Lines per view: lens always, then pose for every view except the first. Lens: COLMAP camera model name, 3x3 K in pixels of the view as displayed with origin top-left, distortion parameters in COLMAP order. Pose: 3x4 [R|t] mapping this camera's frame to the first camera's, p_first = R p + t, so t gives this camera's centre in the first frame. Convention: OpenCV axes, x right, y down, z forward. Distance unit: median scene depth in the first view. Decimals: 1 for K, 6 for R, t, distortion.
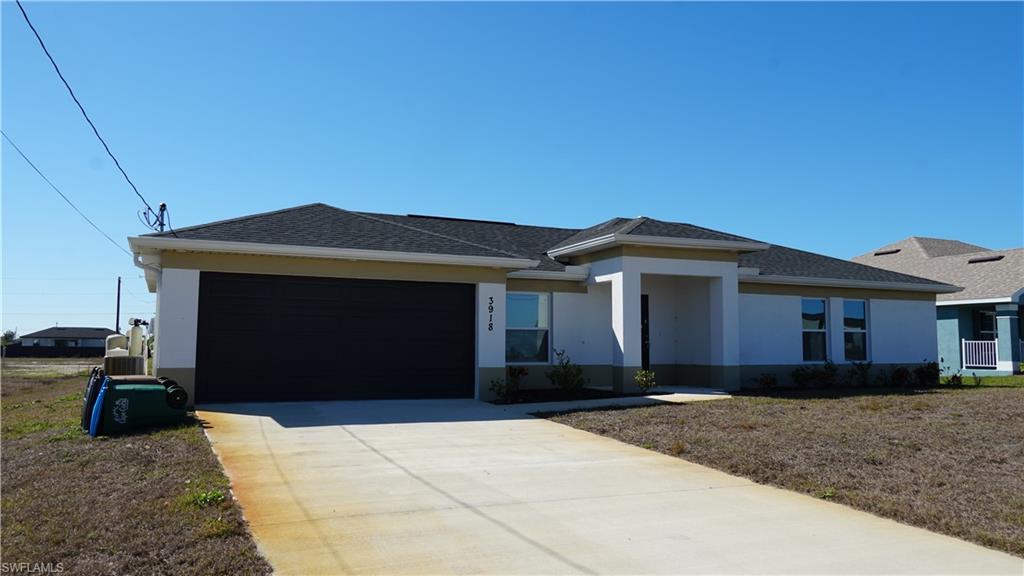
lens RADIAL K [[778.3, 0, 512.0], [0, 778.3, 288.0], [0, 0, 1]] dist [-0.028832, 0.071634]
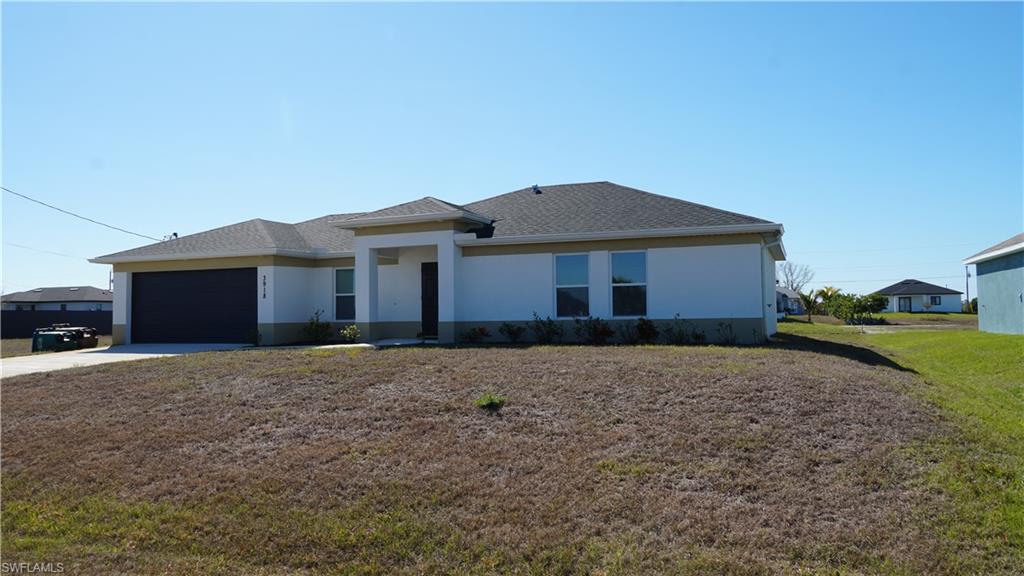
lens RADIAL K [[778.3, 0, 512.0], [0, 778.3, 288.0], [0, 0, 1]] dist [-0.028832, 0.071634]
pose [[0.685257, -0.028337, -0.727750, 1.152225], [0.077561, 0.996400, 0.034235, 0.017718], [0.724160, -0.079905, 0.684988, 0.274623]]
